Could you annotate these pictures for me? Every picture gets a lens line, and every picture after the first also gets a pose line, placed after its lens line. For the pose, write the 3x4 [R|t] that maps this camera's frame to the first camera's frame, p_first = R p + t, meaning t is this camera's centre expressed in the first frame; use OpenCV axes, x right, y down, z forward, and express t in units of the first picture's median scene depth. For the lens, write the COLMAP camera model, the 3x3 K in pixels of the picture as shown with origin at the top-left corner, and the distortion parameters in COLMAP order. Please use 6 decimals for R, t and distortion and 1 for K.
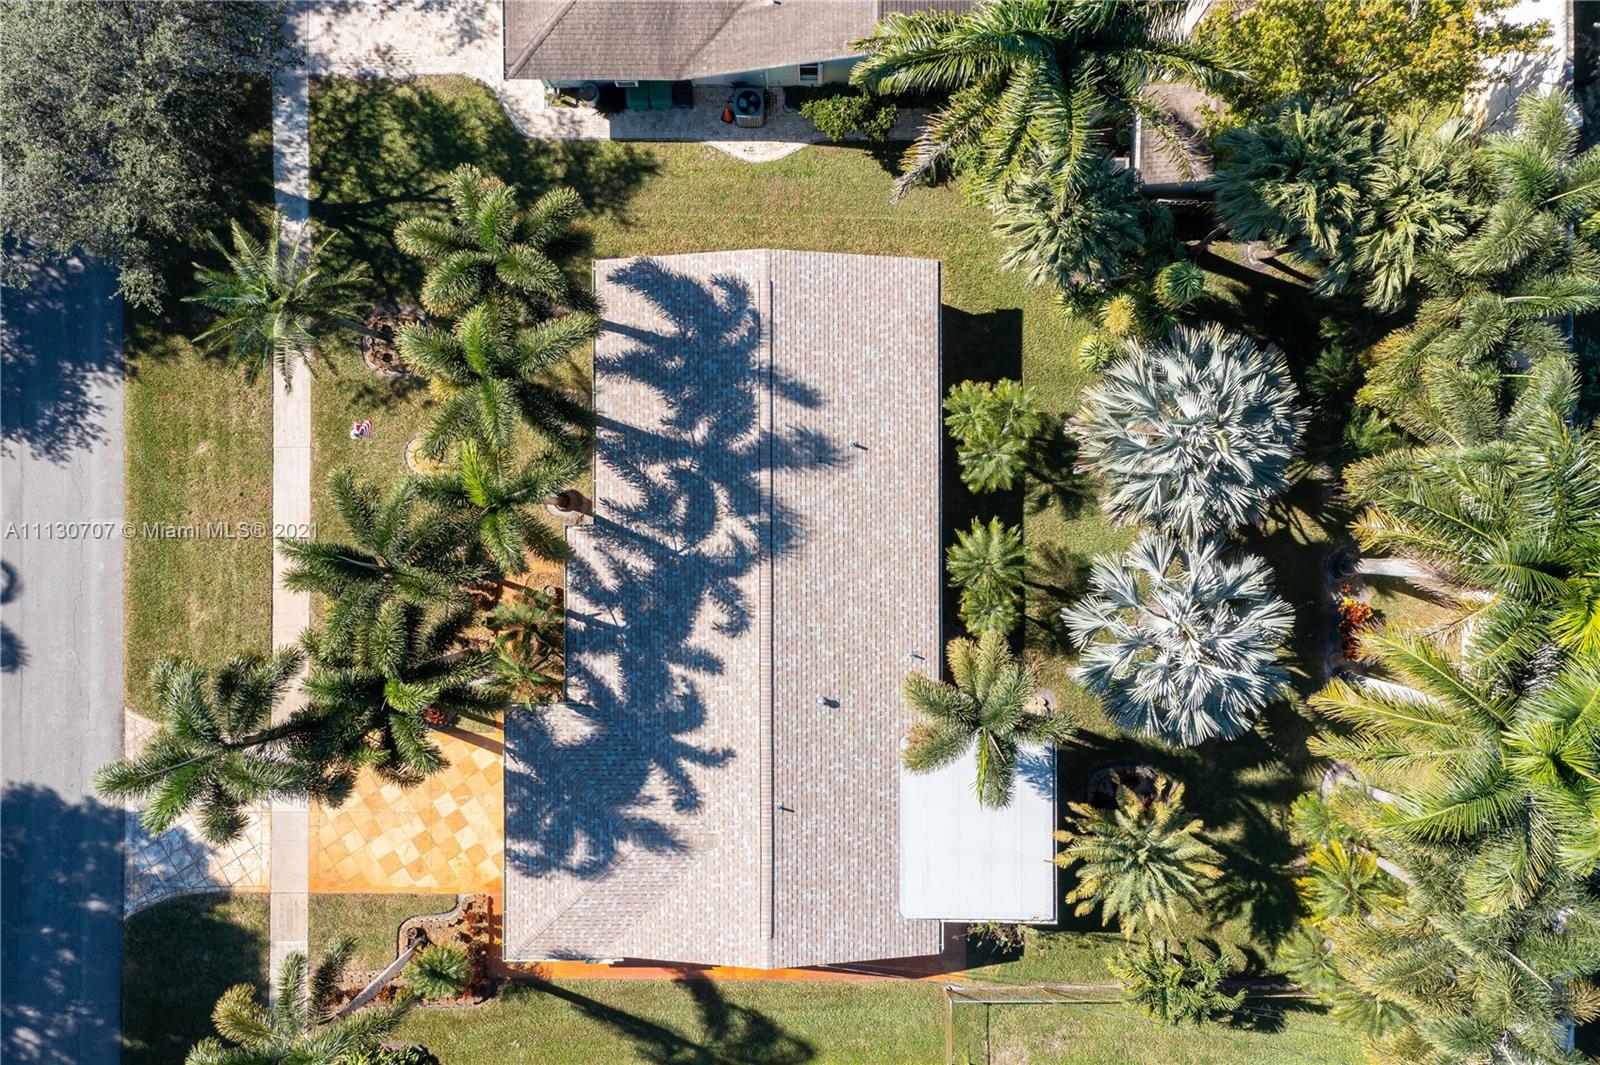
lens RADIAL K [[1280.0, 0, 800.0], [0, 1280.0, 532.5], [0, 0, 1]] dist [0.005080, 0.030778]
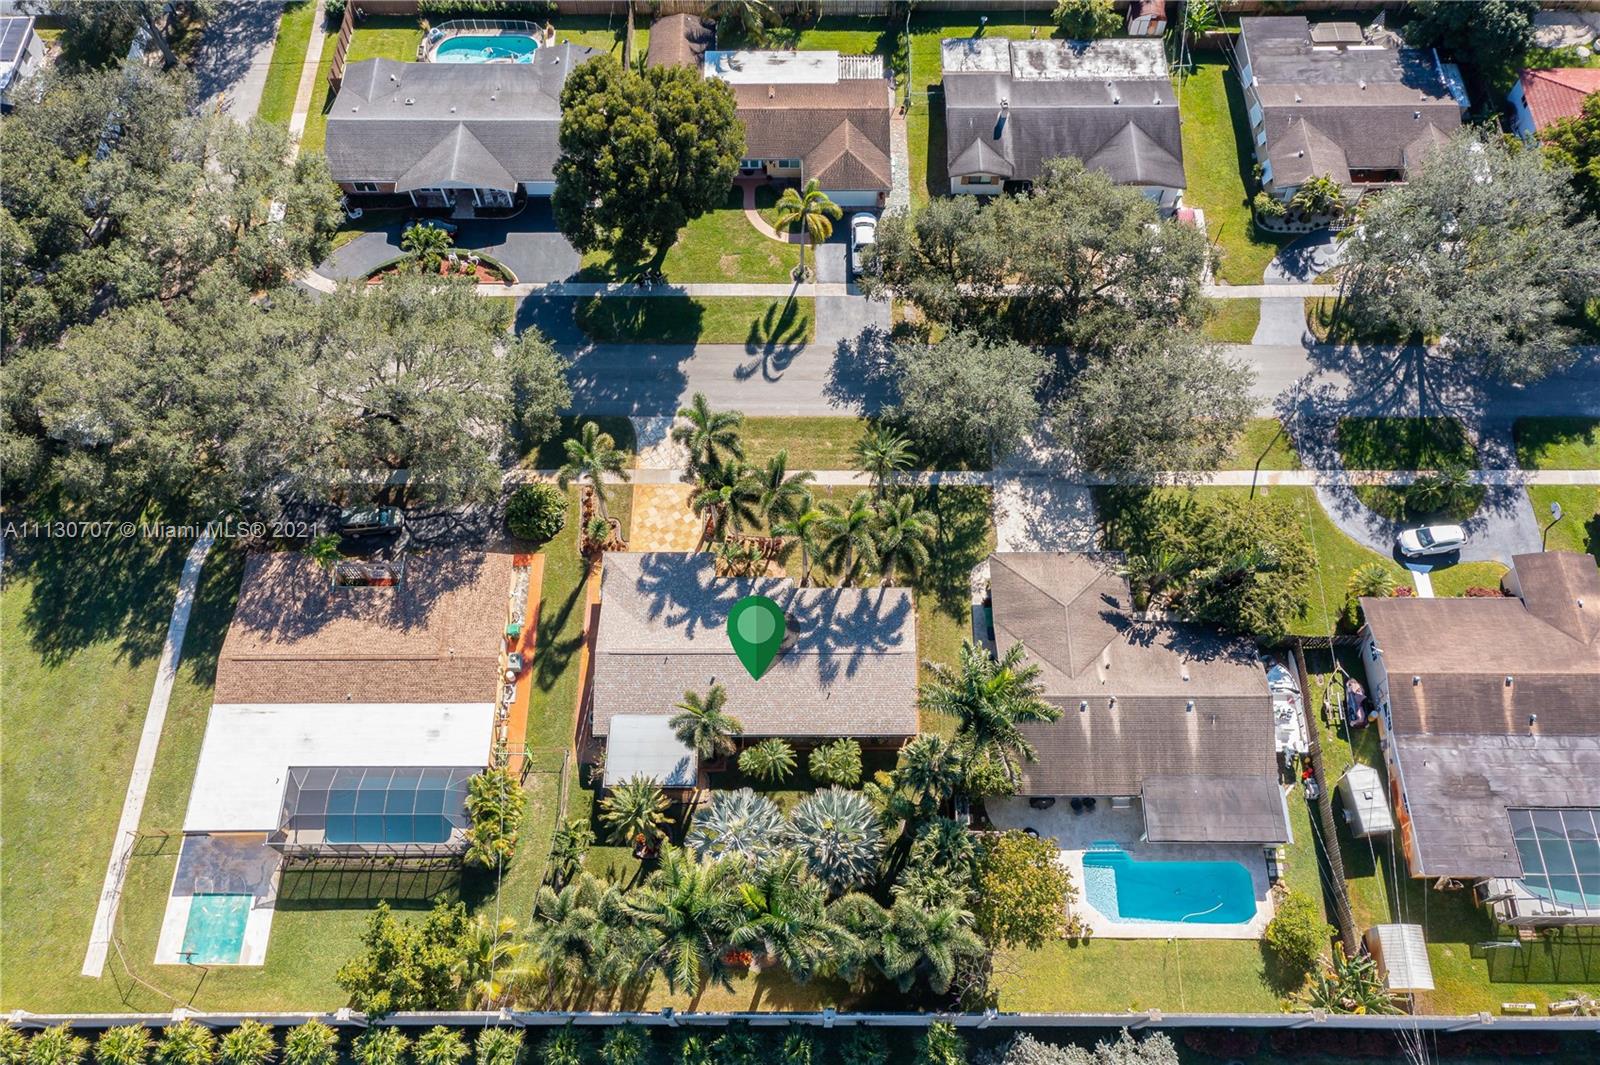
lens RADIAL K [[1280.0, 0, 800.0], [0, 1280.0, 532.5], [0, 0, 1]] dist [0.005080, 0.030778]
pose [[-0.005832, 0.889357, -0.457176, 0.787243], [-0.999966, -0.002530, 0.007835, -0.033788], [0.005812, 0.457207, 0.889342, -1.055876]]
